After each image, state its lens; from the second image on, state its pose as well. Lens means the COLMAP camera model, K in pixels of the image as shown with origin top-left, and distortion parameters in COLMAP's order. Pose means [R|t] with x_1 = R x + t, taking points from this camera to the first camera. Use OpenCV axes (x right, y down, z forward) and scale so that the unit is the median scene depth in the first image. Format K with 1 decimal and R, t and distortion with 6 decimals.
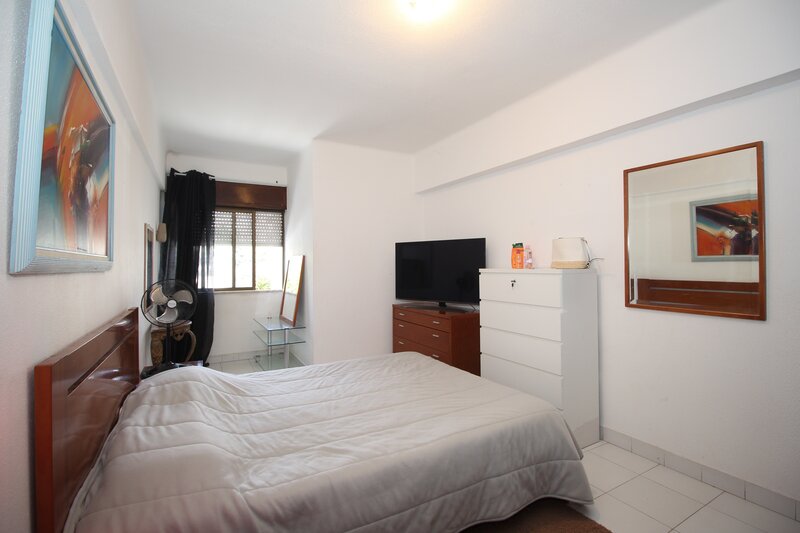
lens RADIAL K [[369.6, 0, 399.5], [0, 369.6, 261.3], [0, 0, 1]] dist [-0.002121, -0.010901]
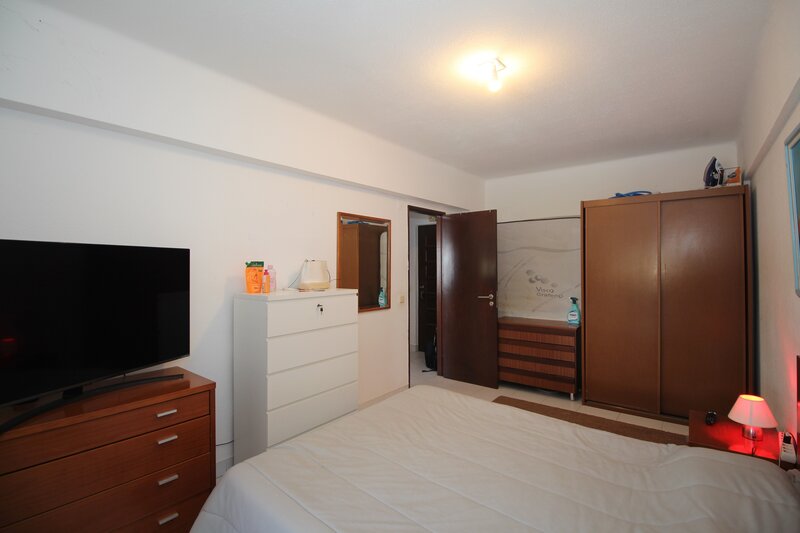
lens RADIAL K [[369.6, 0, 401.9], [0, 369.6, 262.4], [0, 0, 1]] dist [-0.002121, -0.010901]
pose [[-0.372643, 0.016542, 0.927827, -0.949133], [-0.001593, 0.999828, -0.018466, -0.056387], [-0.927973, -0.008359, -0.372553, 1.731112]]
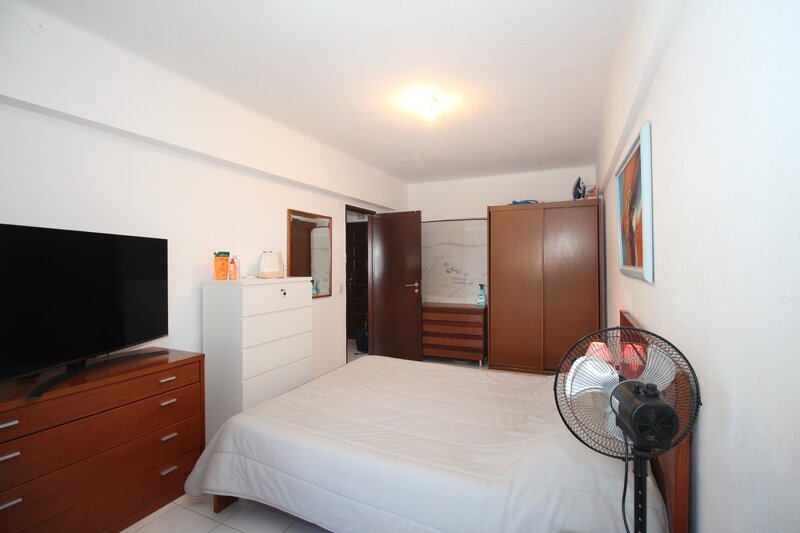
lens RADIAL K [[369.6, 0, 400.5], [0, 369.6, 263.7], [0, 0, 1]] dist [-0.002121, -0.010901]
pose [[-0.581265, 0.009124, 0.813663, -1.147513], [0.003386, 0.999956, -0.008793, -0.018181], [-0.813707, -0.002356, -0.581270, 2.017750]]
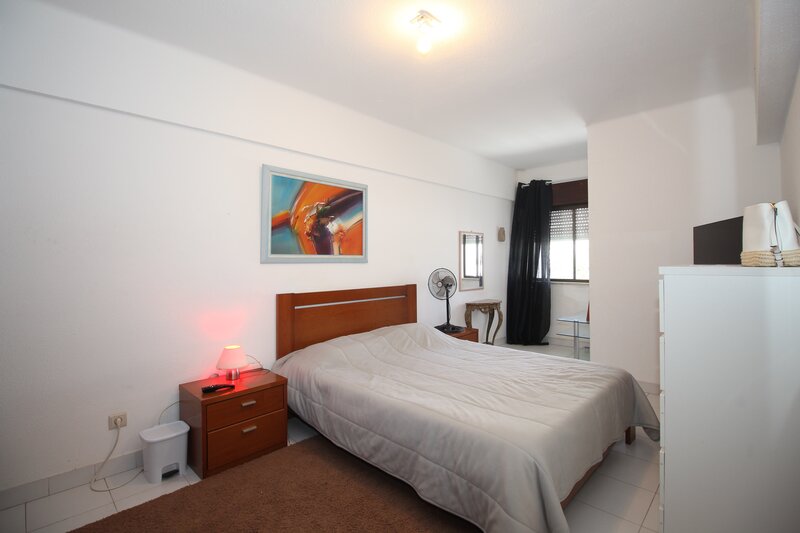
lens RADIAL K [[369.6, 0, 406.3], [0, 369.6, 260.6], [0, 0, 1]] dist [-0.002121, -0.010901]
pose [[0.294415, 0.003714, -0.955670, 1.160964], [0.015252, 0.999847, 0.008584, 0.000767], [0.955556, -0.017103, 0.294313, 0.586109]]
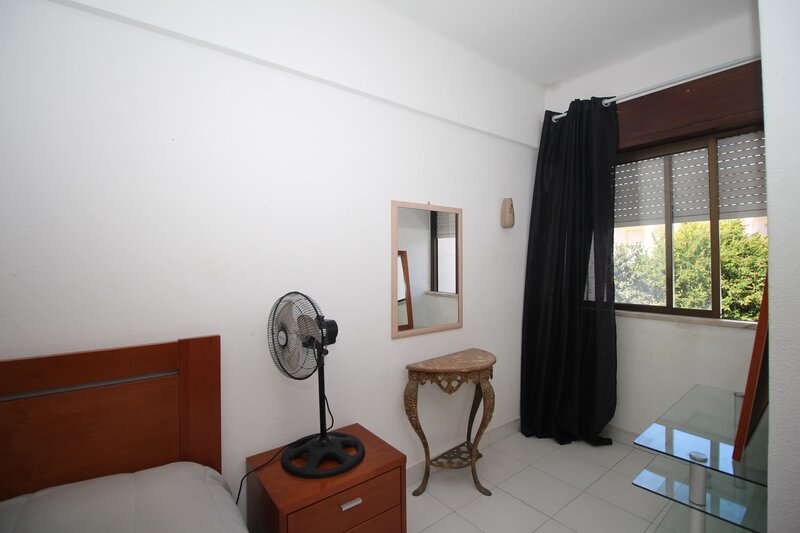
lens RADIAL K [[369.6, 0, 400.4], [0, 369.6, 261.4], [0, 0, 1]] dist [-0.002121, -0.010901]
pose [[0.143588, 0.001638, -0.989636, -0.037967], [0.020986, 0.999769, 0.004700, 0.002152], [0.989415, -0.021444, 0.143520, 1.539104]]
